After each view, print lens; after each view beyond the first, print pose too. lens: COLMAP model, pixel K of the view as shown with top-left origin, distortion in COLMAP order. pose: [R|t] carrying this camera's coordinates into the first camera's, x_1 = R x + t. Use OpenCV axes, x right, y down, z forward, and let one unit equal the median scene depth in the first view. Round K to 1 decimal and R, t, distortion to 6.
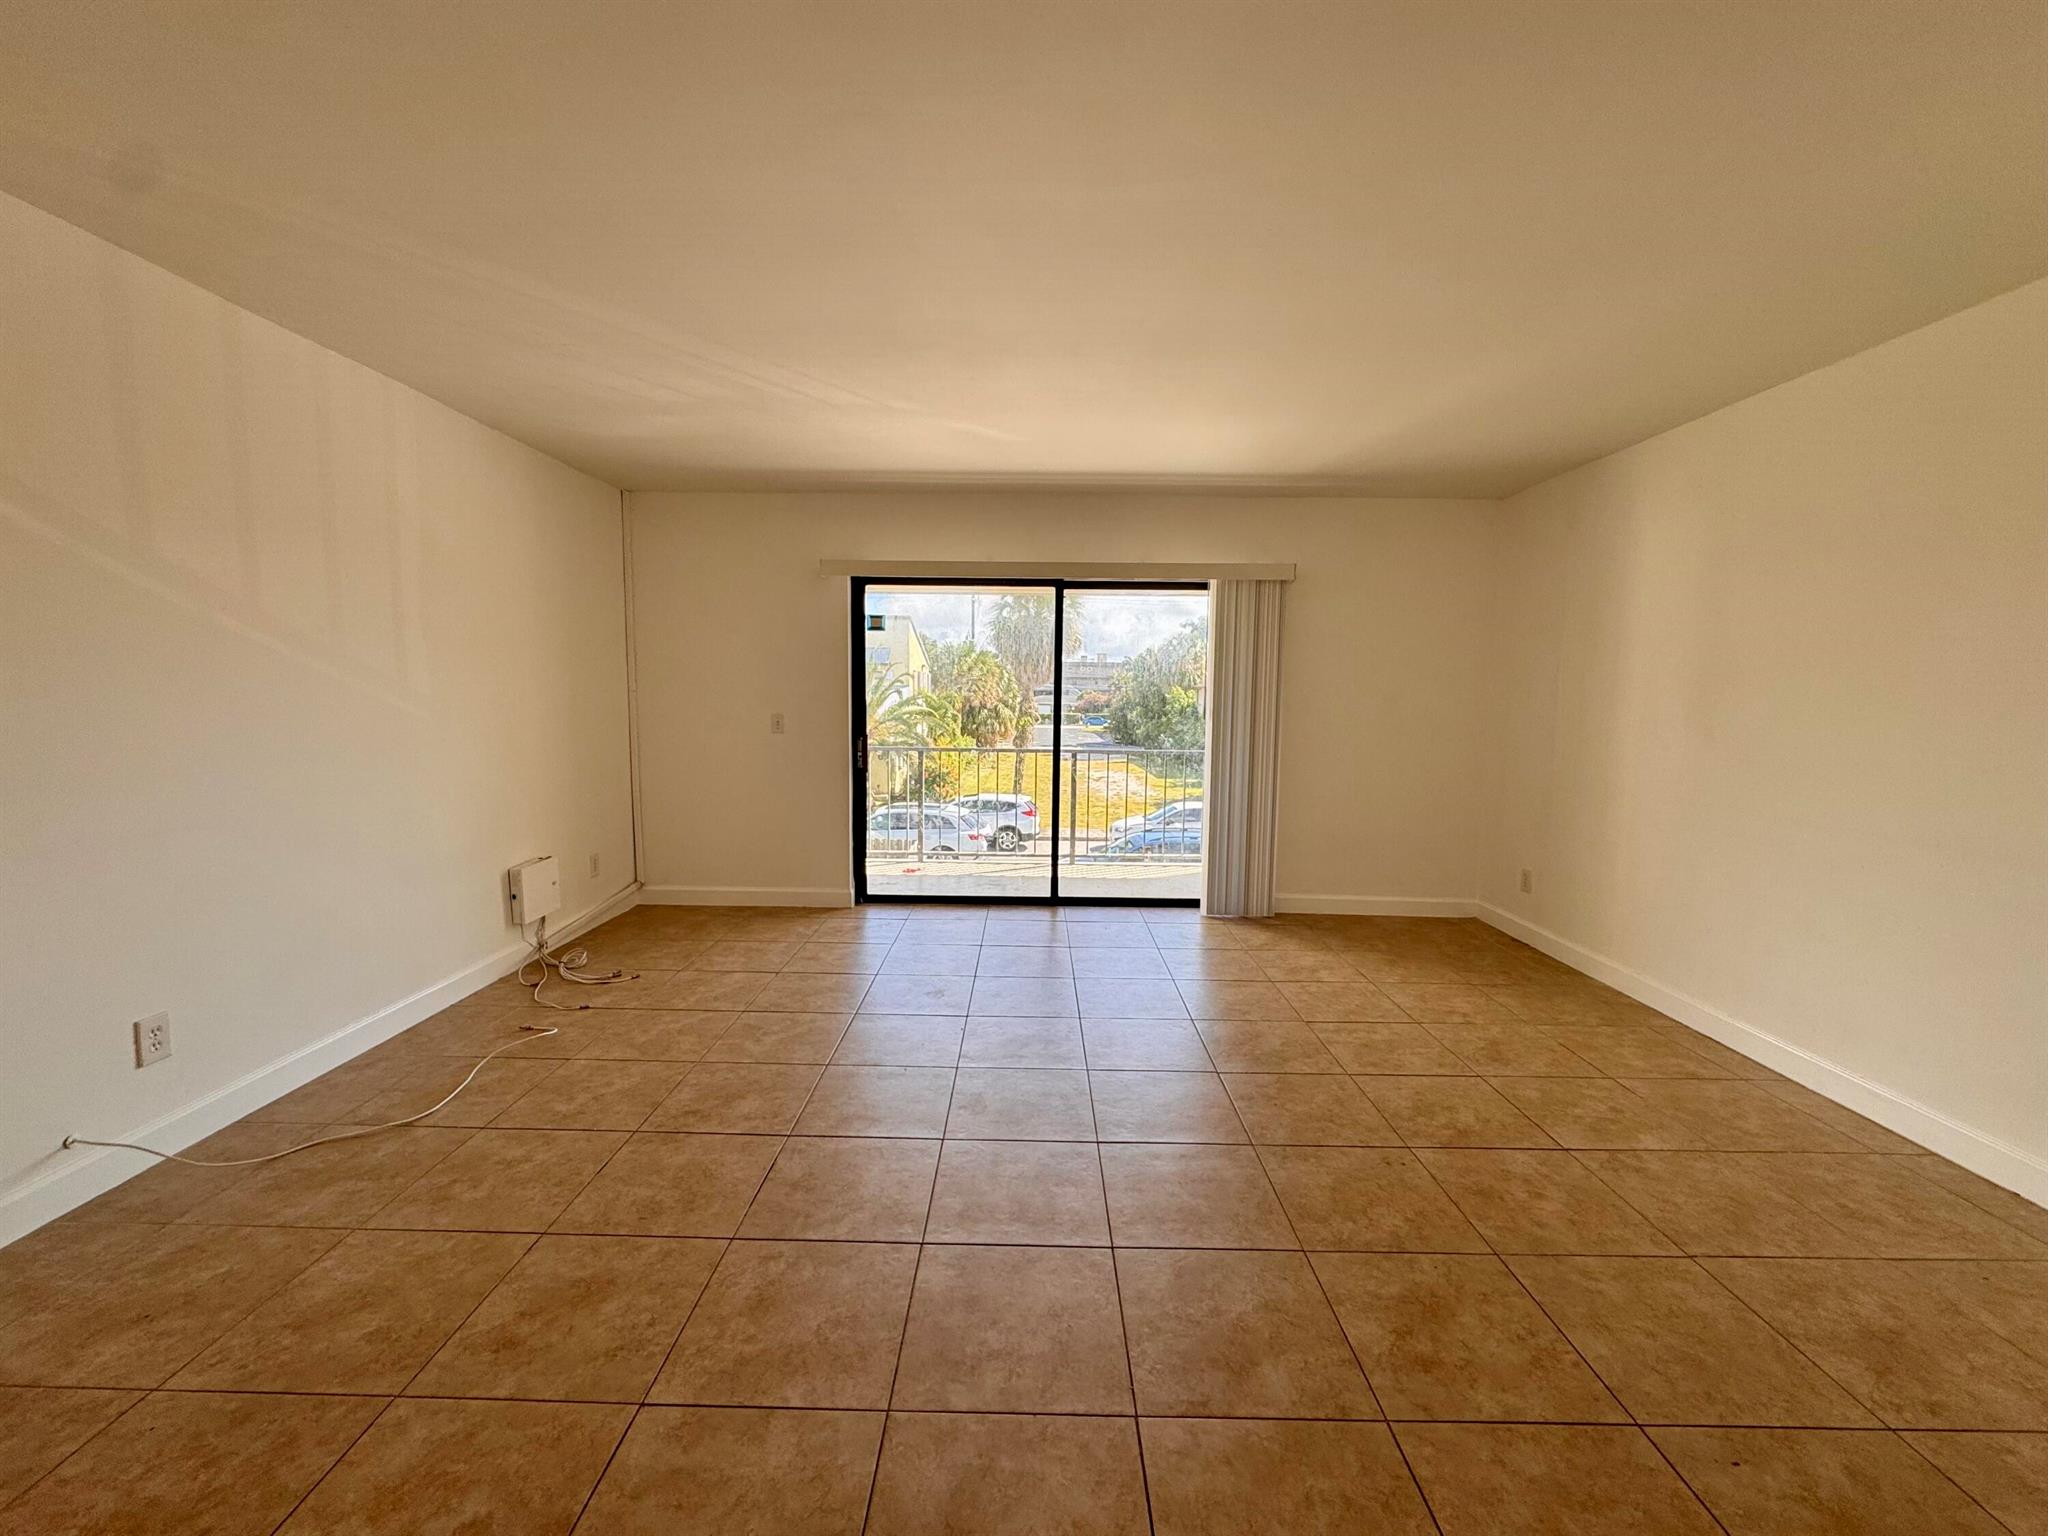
lens RADIAL K [[819.4, 0, 1022.0], [0, 819.4, 760.2], [0, 0, 1]] dist [-0.004245, 0.001189]
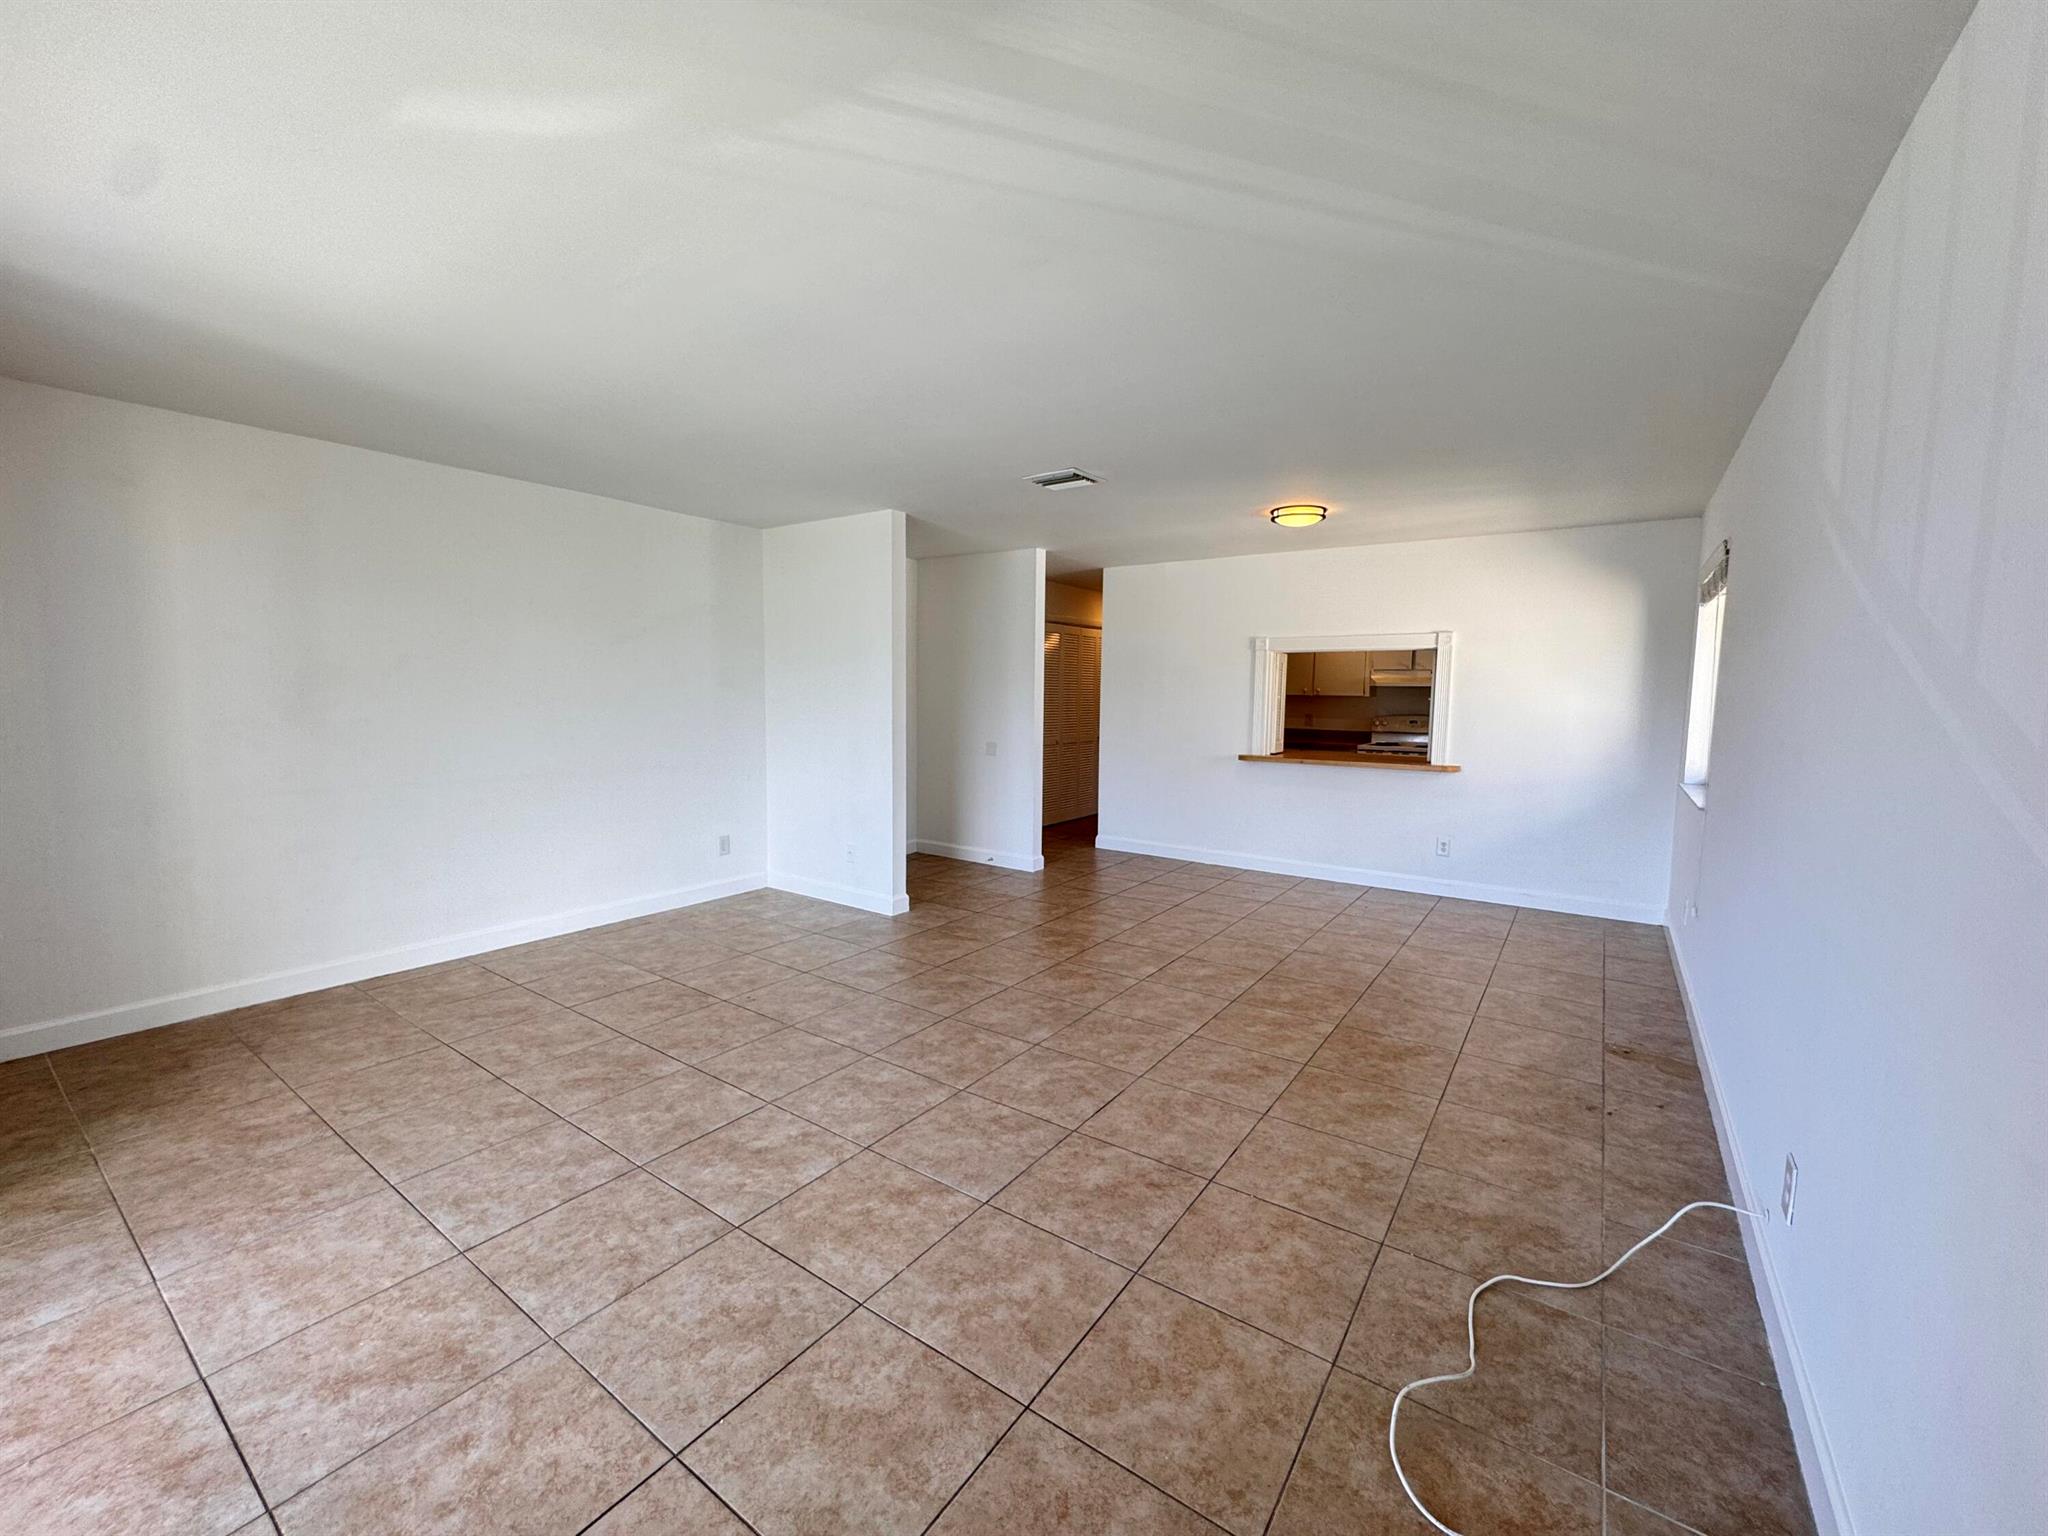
lens RADIAL K [[819.4, 0, 1021.5], [0, 819.4, 749.7], [0, 0, 1]] dist [-0.004245, 0.001189]
pose [[-0.822652, -0.062583, 0.565090, -0.522845], [0.026637, 0.988589, 0.148263, -0.126964], [-0.567921, 0.137021, -0.811598, 1.199008]]
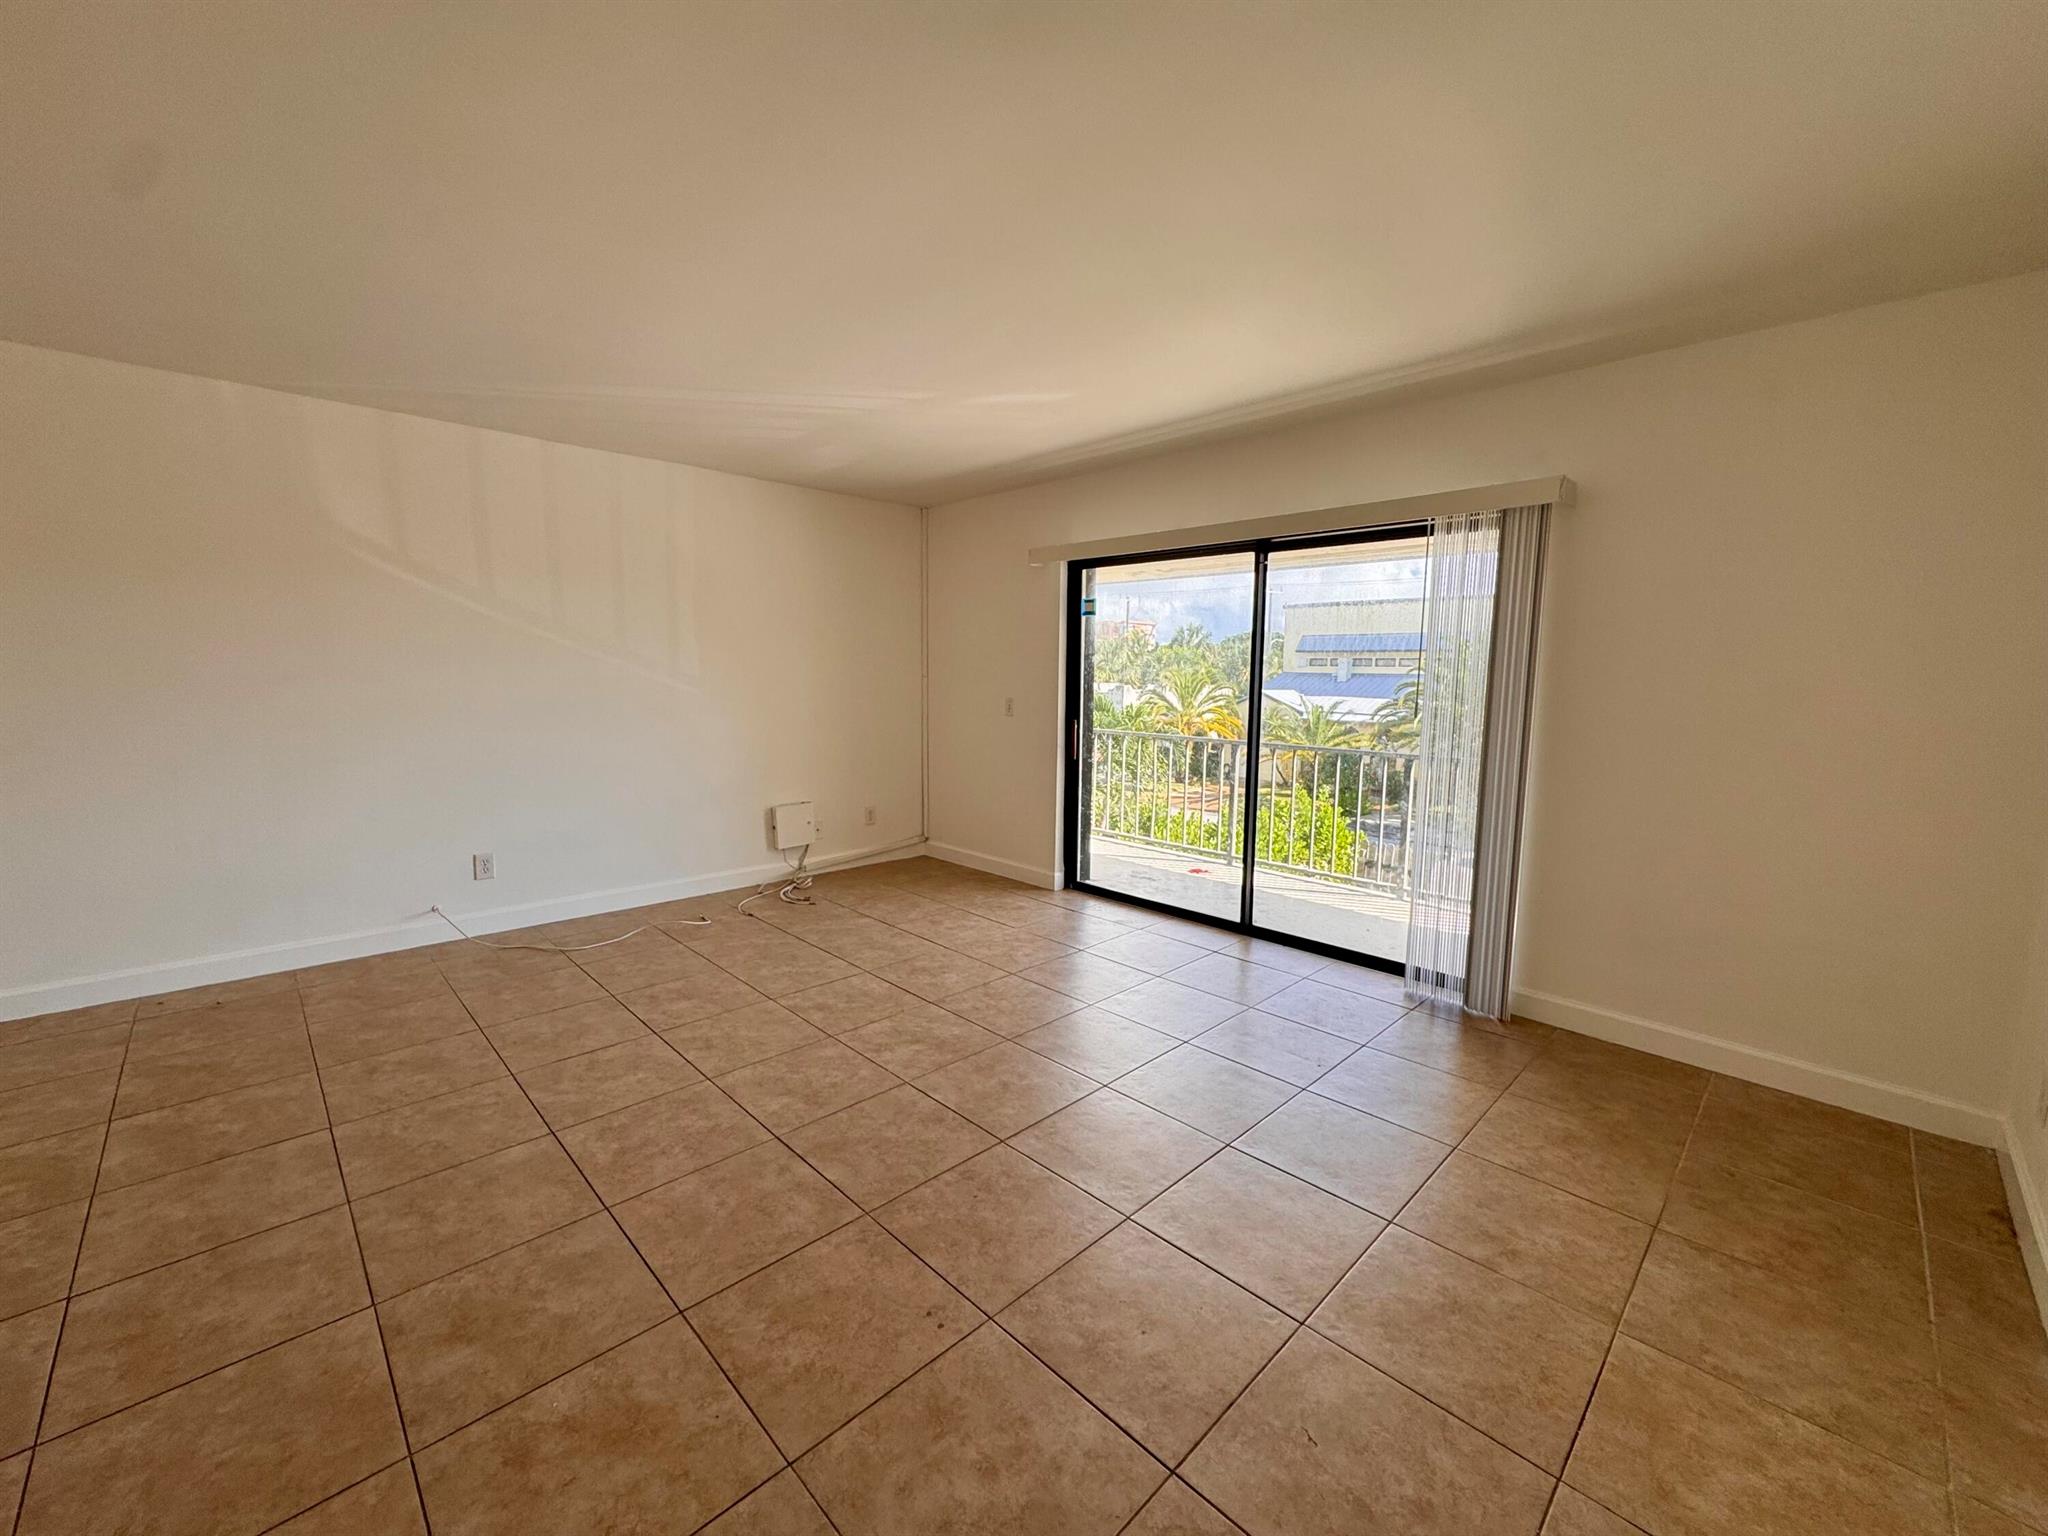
lens RADIAL K [[819.4, 0, 1021.7], [0, 819.4, 762.7], [0, 0, 1]] dist [-0.004245, 0.001189]
pose [[0.707052, 0.075807, -0.703087, 0.616014], [-0.064924, 0.996997, 0.042207, -0.023933], [0.704175, 0.015805, 0.709850, 0.329272]]
